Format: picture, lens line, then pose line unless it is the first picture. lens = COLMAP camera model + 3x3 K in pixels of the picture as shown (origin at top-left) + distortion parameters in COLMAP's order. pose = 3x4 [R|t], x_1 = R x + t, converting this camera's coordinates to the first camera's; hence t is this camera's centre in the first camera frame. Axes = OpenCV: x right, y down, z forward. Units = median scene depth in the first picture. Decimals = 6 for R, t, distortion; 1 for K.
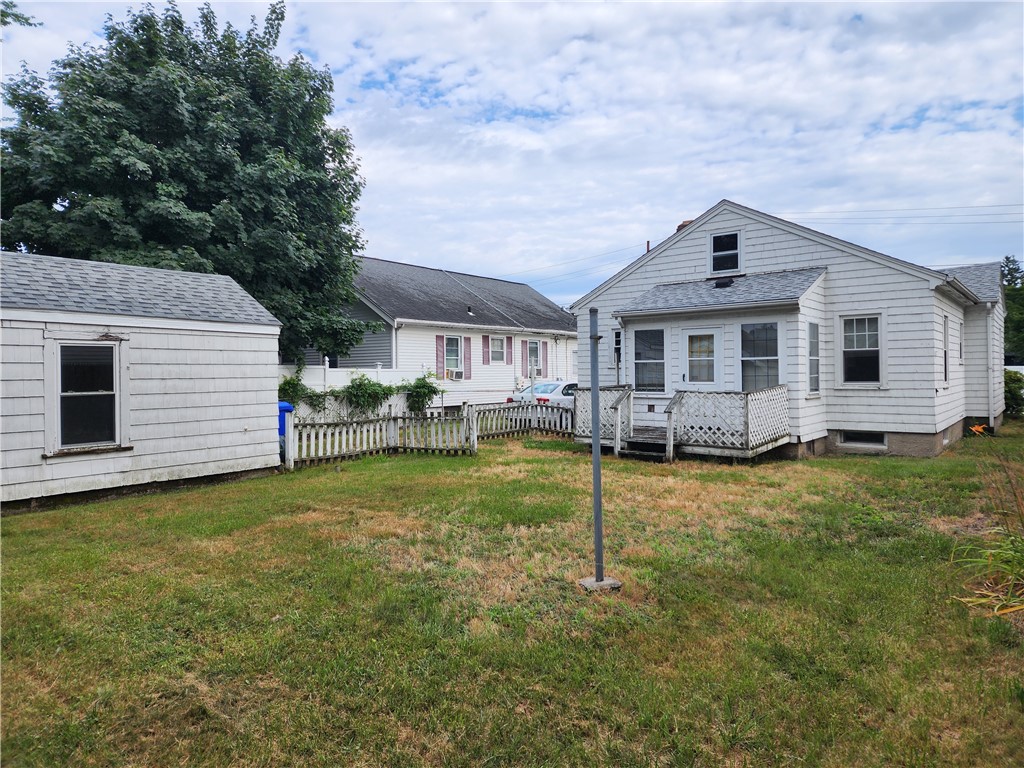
lens RADIAL K [[653.5, 0, 512.0], [0, 653.5, 384.0], [0, 0, 1]] dist [0.000216, -0.002128]
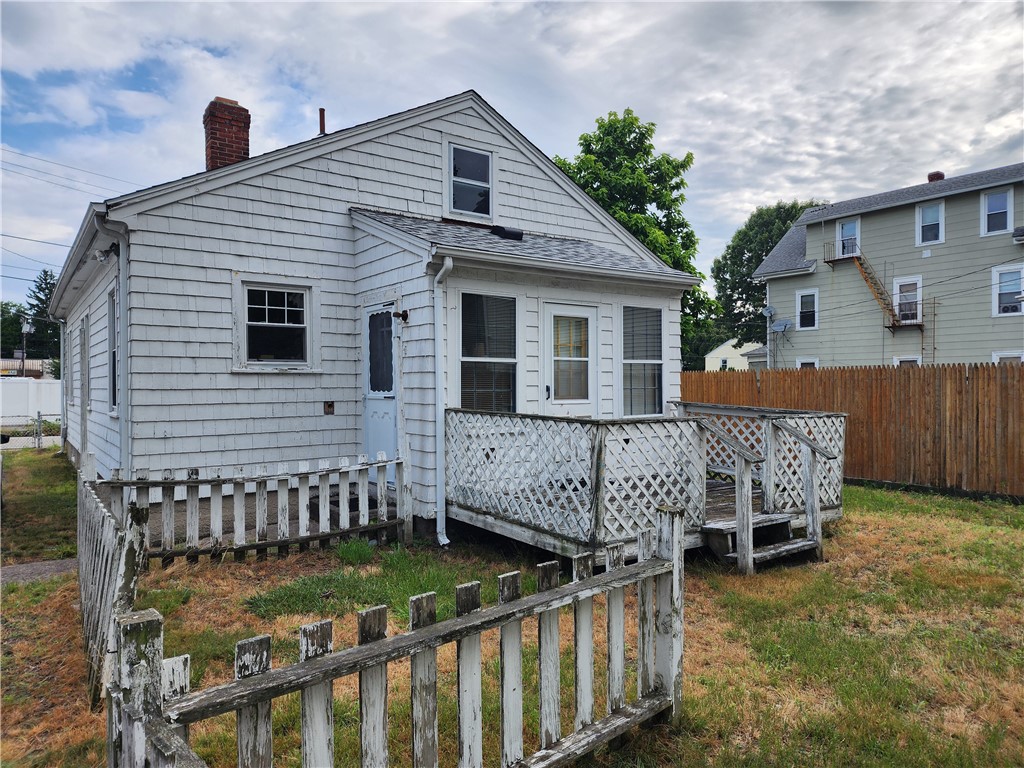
lens RADIAL K [[684.3, 0, 525.4], [0, 684.3, 386.3], [0, 0, 1]] dist [0.018176, -0.002241]
pose [[0.277354, 0.006184, 0.960748, -0.281178], [0.018080, 0.999769, -0.011654, -0.008948], [-0.960598, 0.020603, 0.277178, 0.867883]]
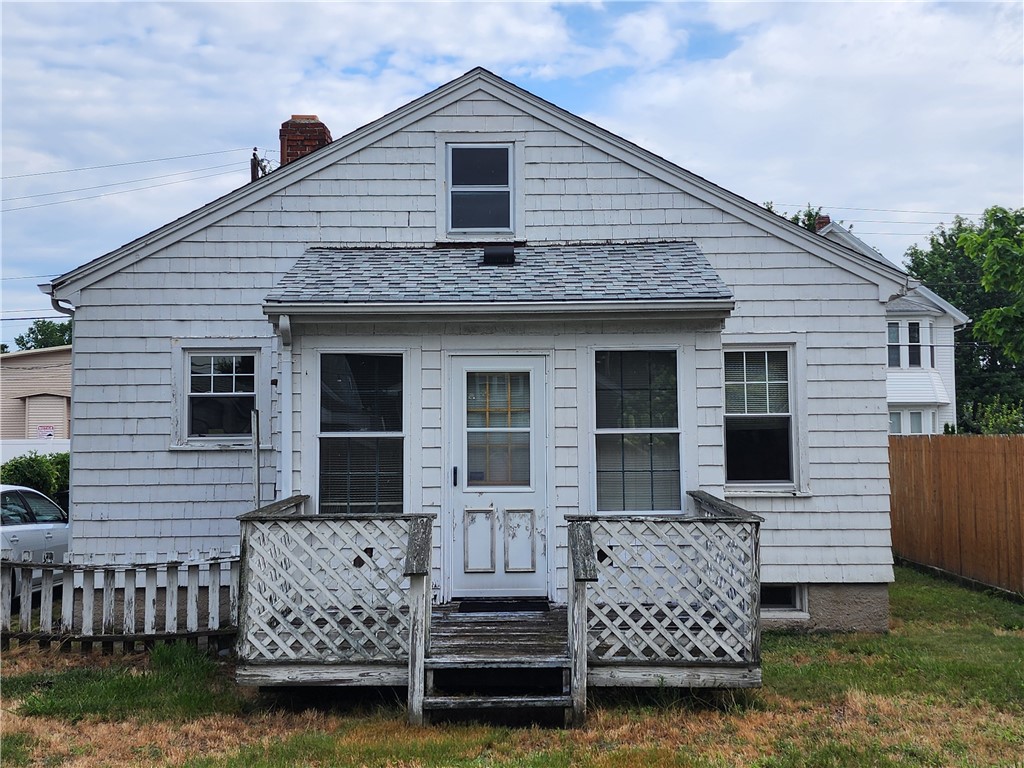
lens RADIAL K [[1192.6, 0, 511.5], [0, 1192.6, 361.8], [0, 0, 1]] dist [0.057135, -0.045878]
pose [[0.784246, 0.047773, 0.618609, -0.163534], [0.010191, 0.995905, -0.089830, -0.013889], [-0.620367, 0.076753, 0.780547, 0.408786]]
